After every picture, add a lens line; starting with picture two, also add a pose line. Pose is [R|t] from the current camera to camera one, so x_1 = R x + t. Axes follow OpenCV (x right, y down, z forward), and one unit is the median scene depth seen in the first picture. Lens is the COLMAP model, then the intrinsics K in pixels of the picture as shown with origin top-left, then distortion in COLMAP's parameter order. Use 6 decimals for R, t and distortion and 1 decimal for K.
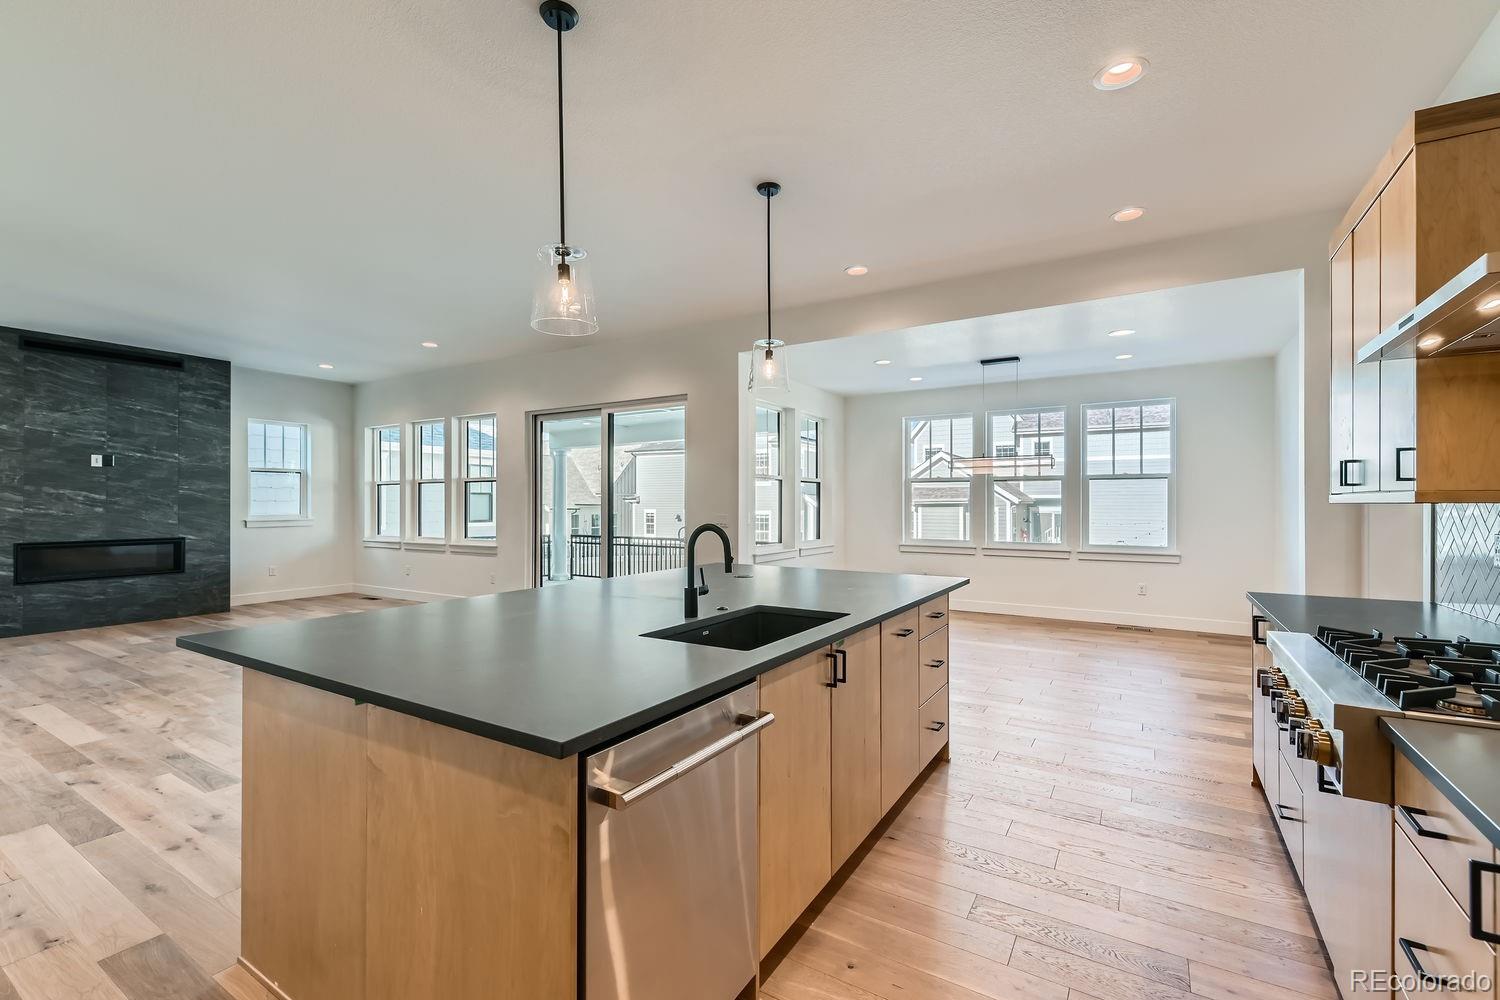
lens RADIAL K [[644.1, 0, 755.8], [0, 644.1, 498.7], [0, 0, 1]] dist [0.003846, -0.002841]
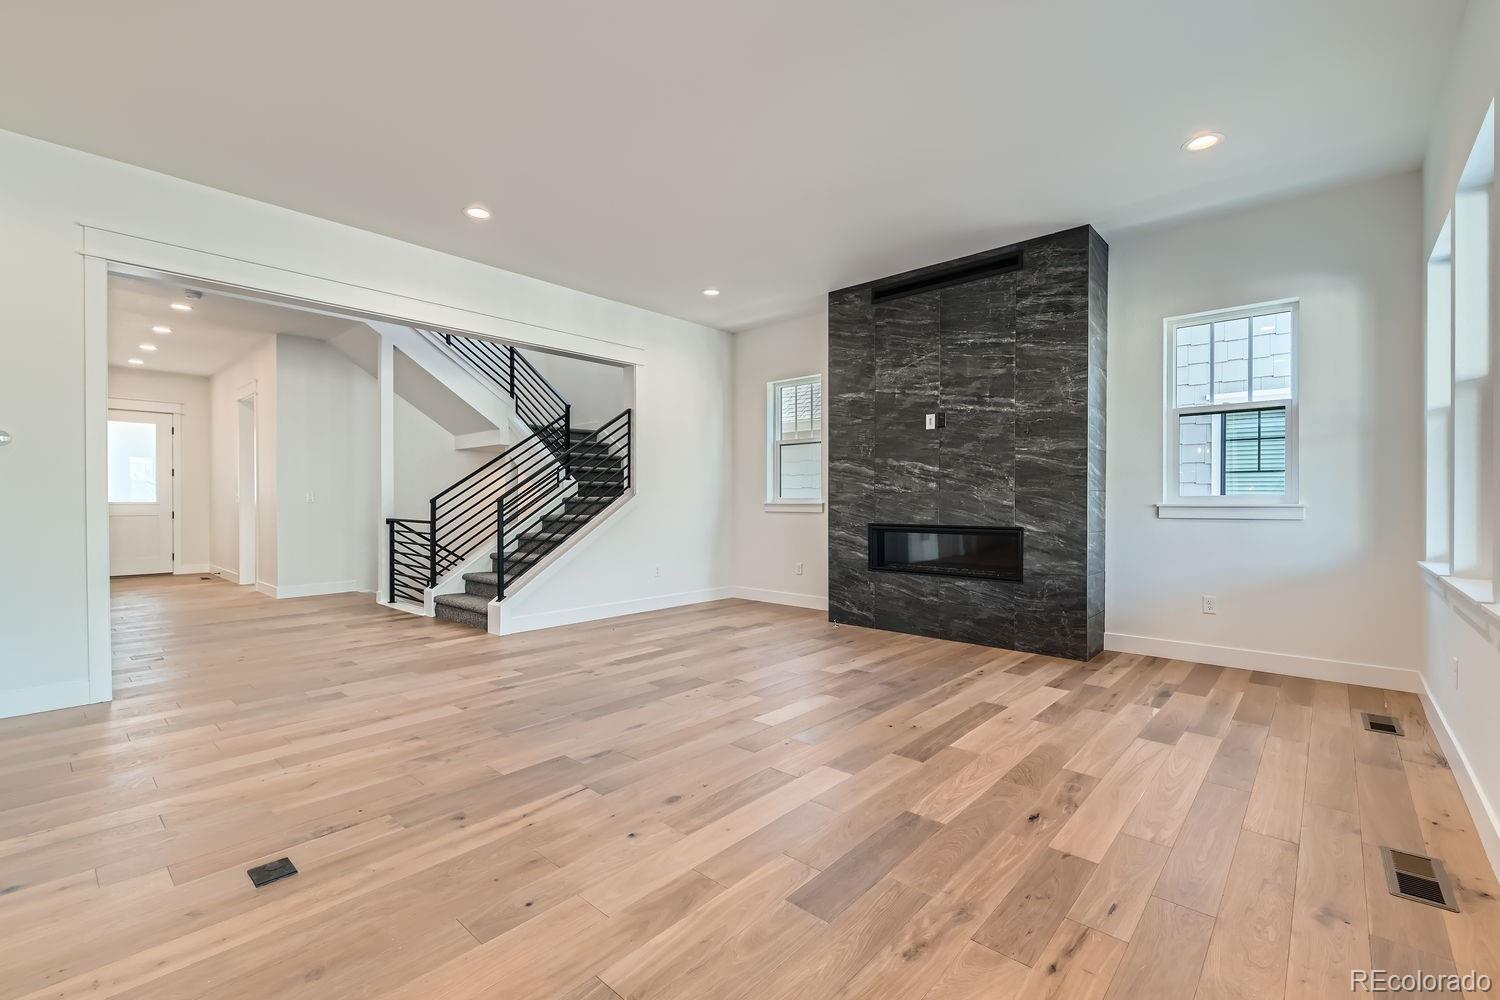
lens RADIAL K [[644.1, 0, 753.6], [0, 644.1, 505.0], [0, 0, 1]] dist [0.003846, -0.002841]
pose [[-0.187612, 0.009719, -0.982195, -0.217550], [0.009065, 0.999926, 0.008163, 0.031453], [0.982201, -0.007372, -0.187686, 0.905747]]
